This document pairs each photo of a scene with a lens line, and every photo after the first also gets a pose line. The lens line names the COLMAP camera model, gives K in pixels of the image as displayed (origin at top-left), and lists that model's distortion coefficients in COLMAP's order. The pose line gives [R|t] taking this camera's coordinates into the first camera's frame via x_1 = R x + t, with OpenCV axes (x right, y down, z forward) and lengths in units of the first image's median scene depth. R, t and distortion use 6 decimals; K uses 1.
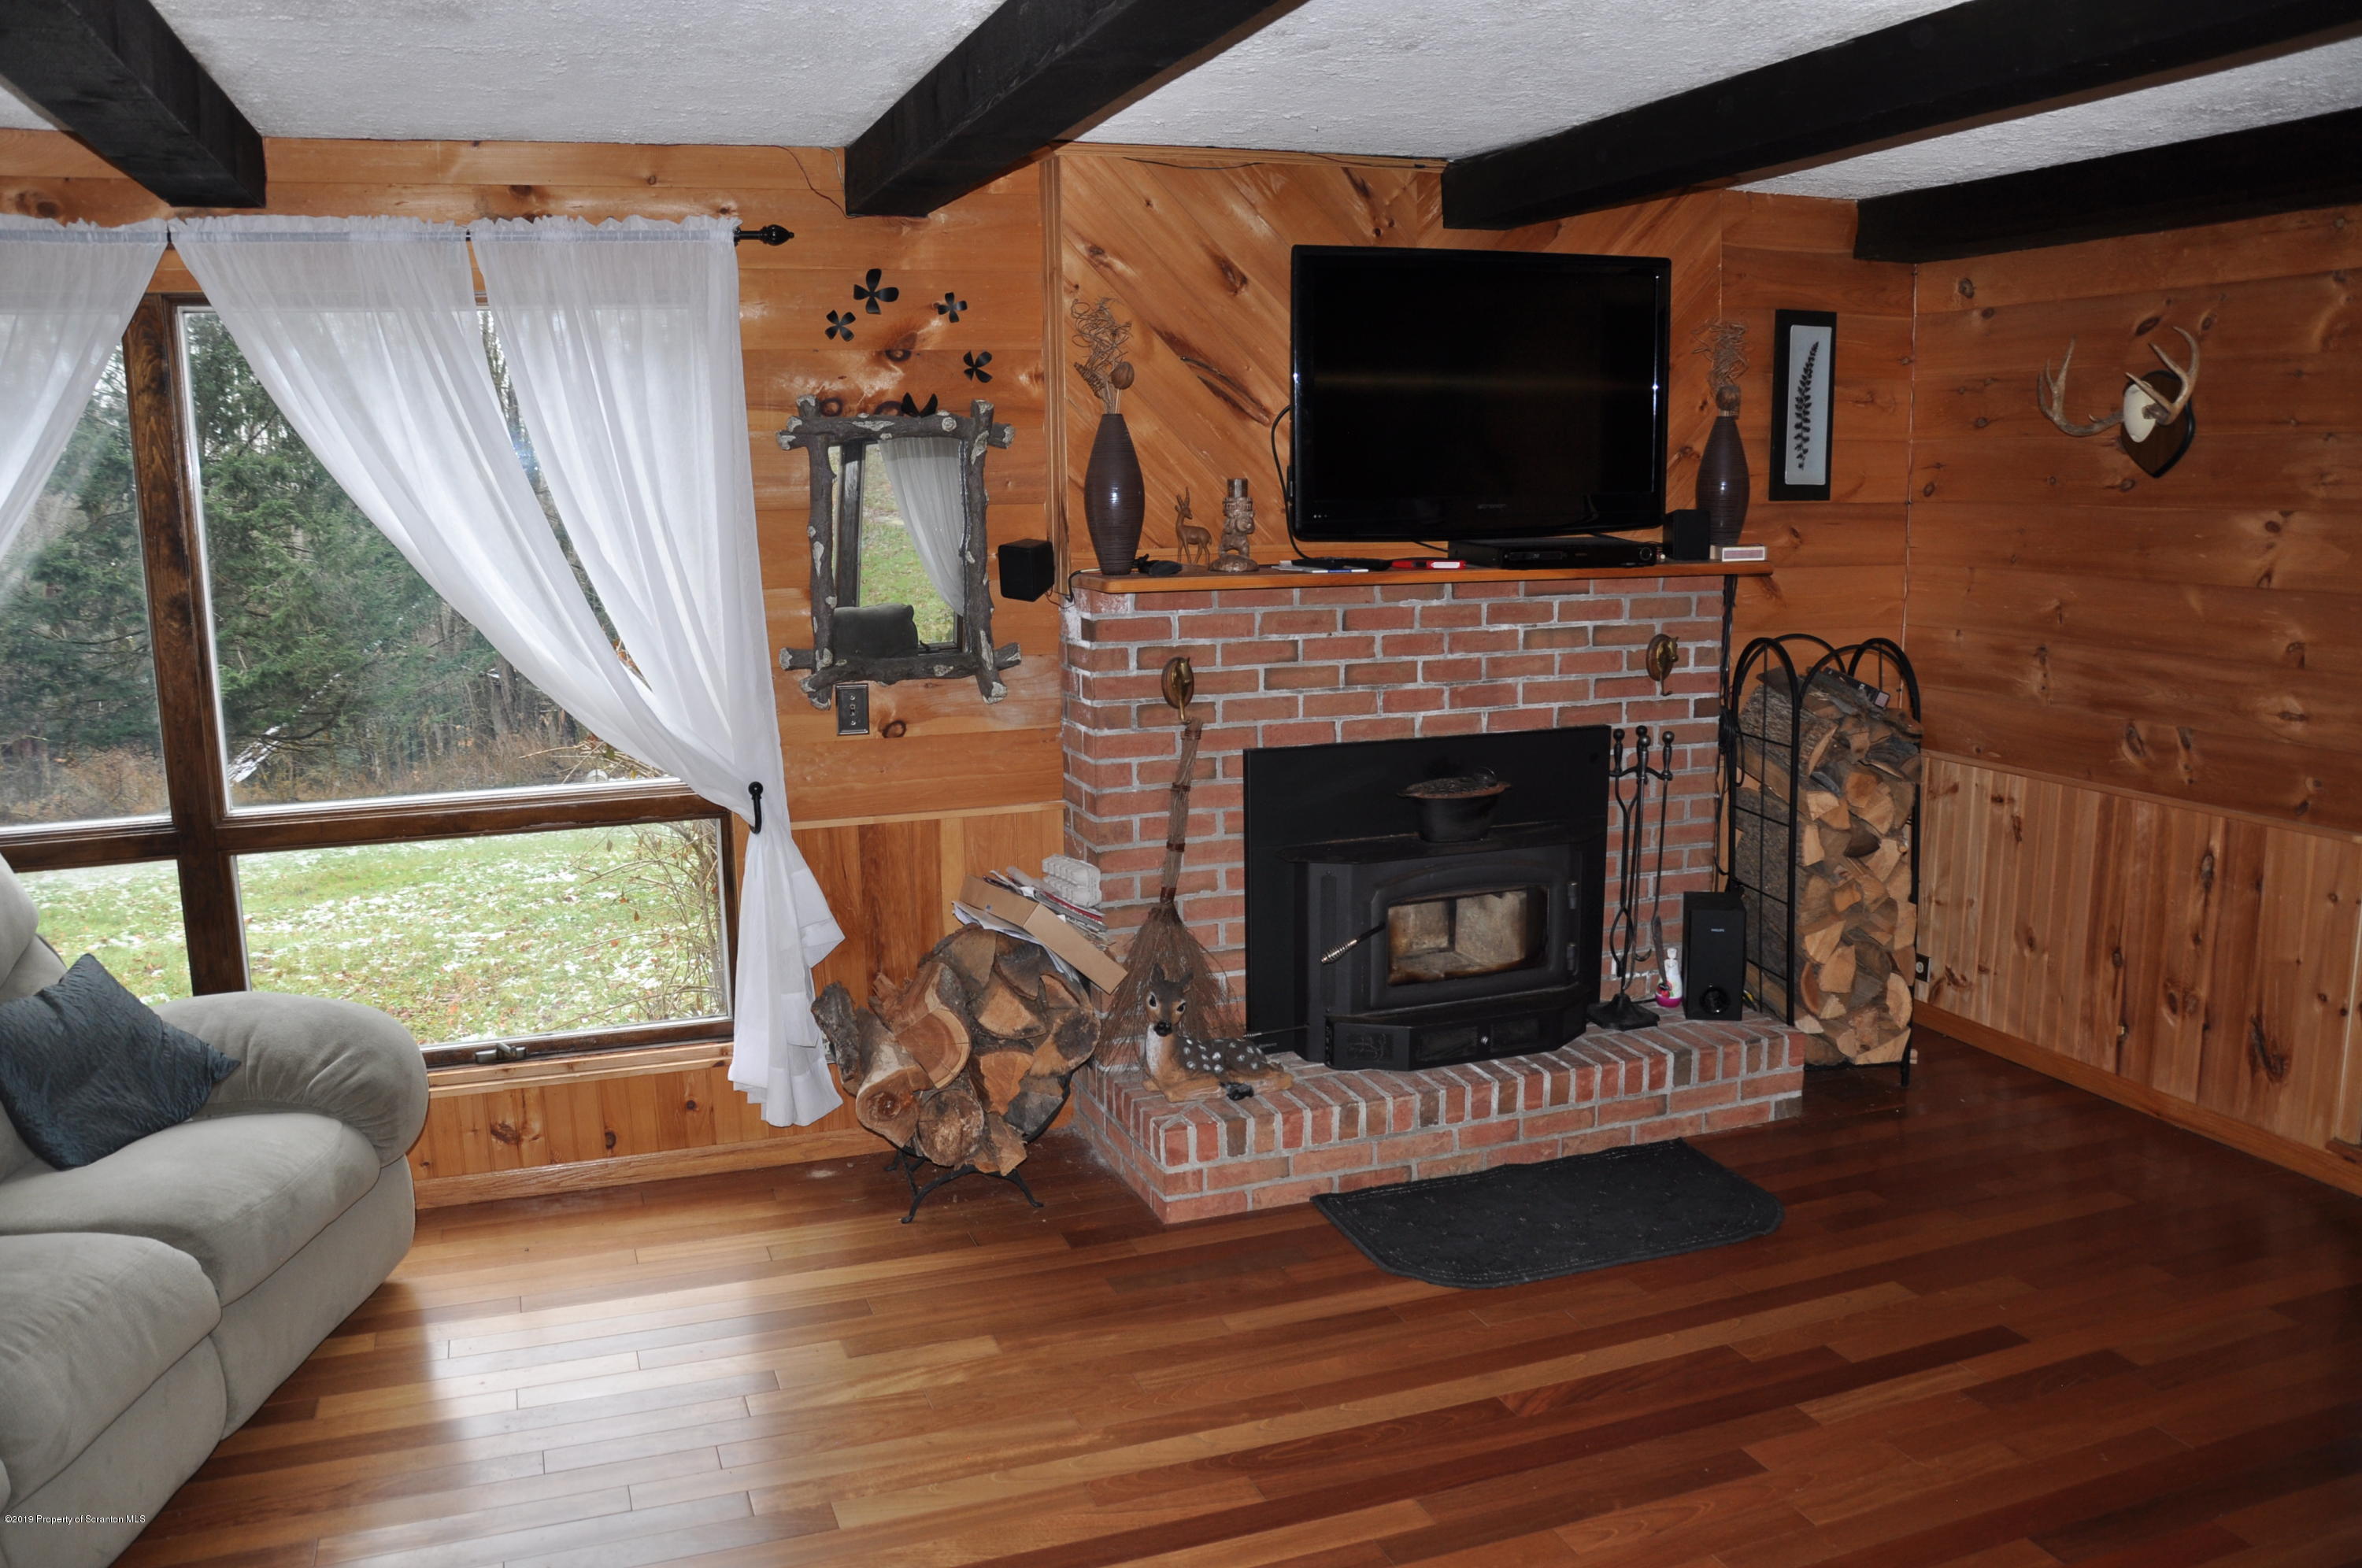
lens RADIAL K [[1802.7, 0, 1181.0], [0, 1802.7, 784.0], [0, 0, 1]] dist [-0.160793, 0.133757]
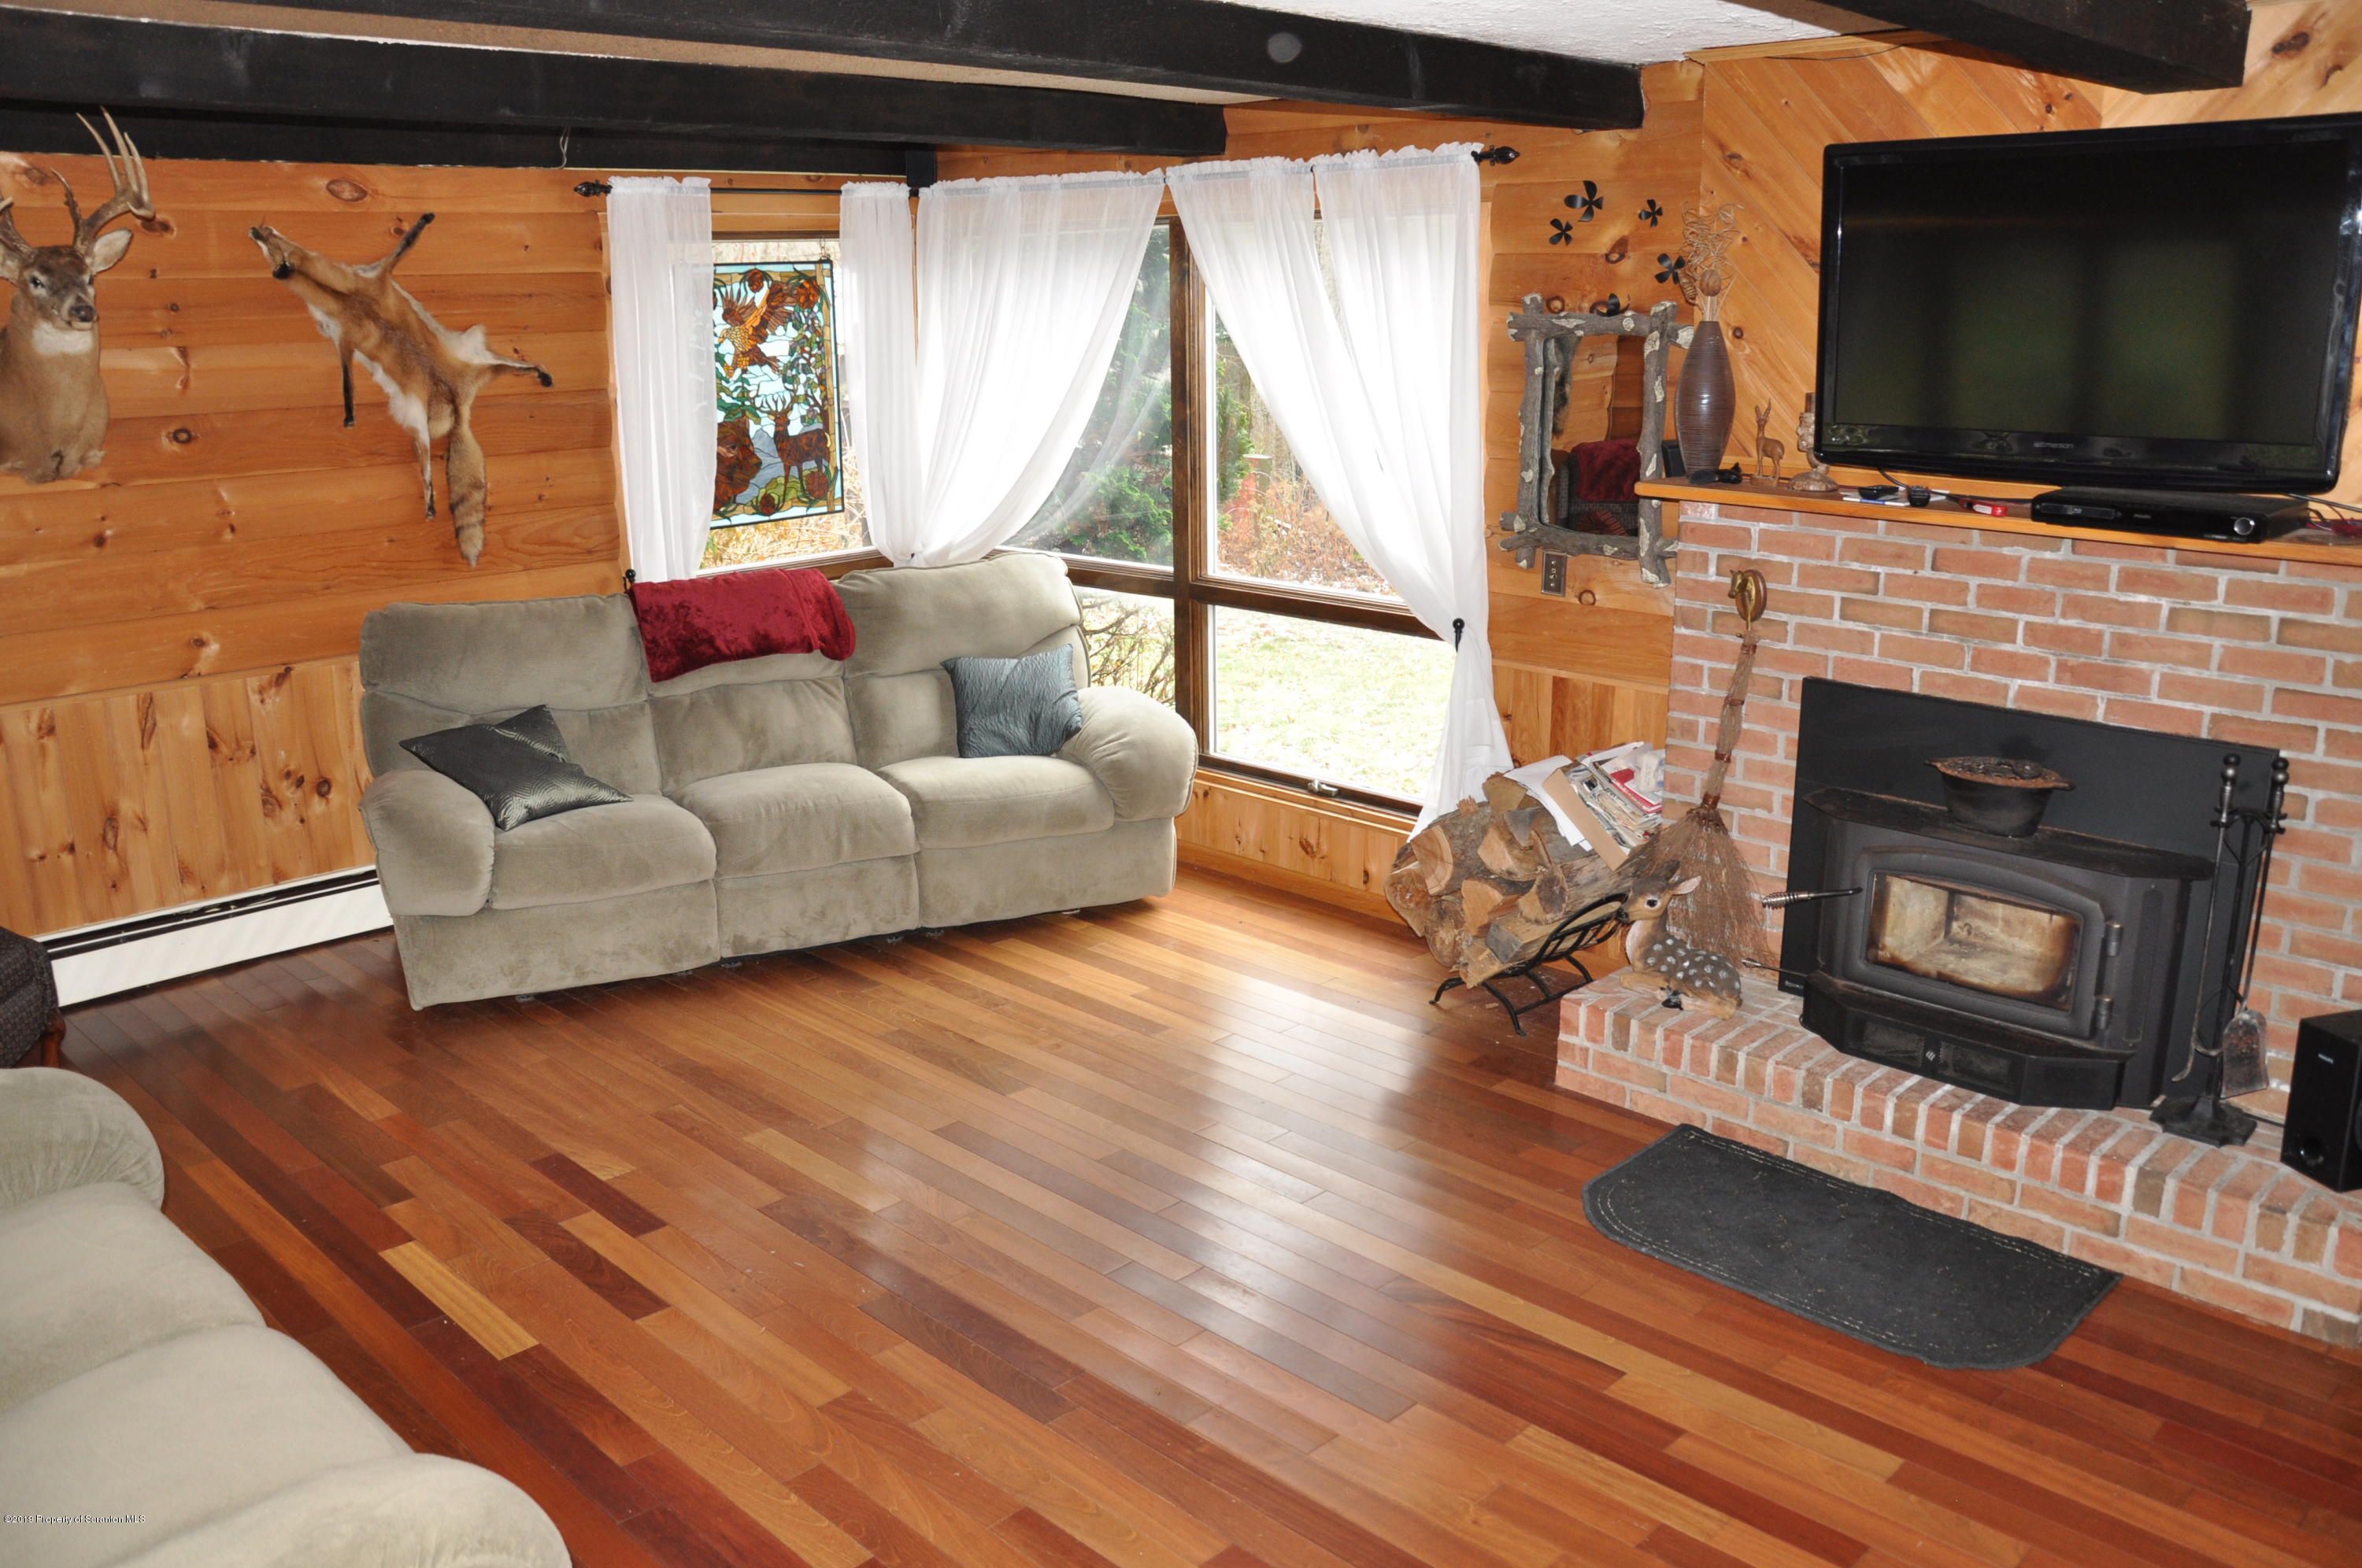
lens RADIAL K [[1802.7, 0, 1181.0], [0, 1802.7, 784.0], [0, 0, 1]] dist [-0.160793, 0.133757]
pose [[0.439165, 0.246133, -0.864033, 0.711756], [-0.157202, 0.967955, 0.195835, -0.095098], [0.884546, 0.049823, 0.463784, 0.268481]]
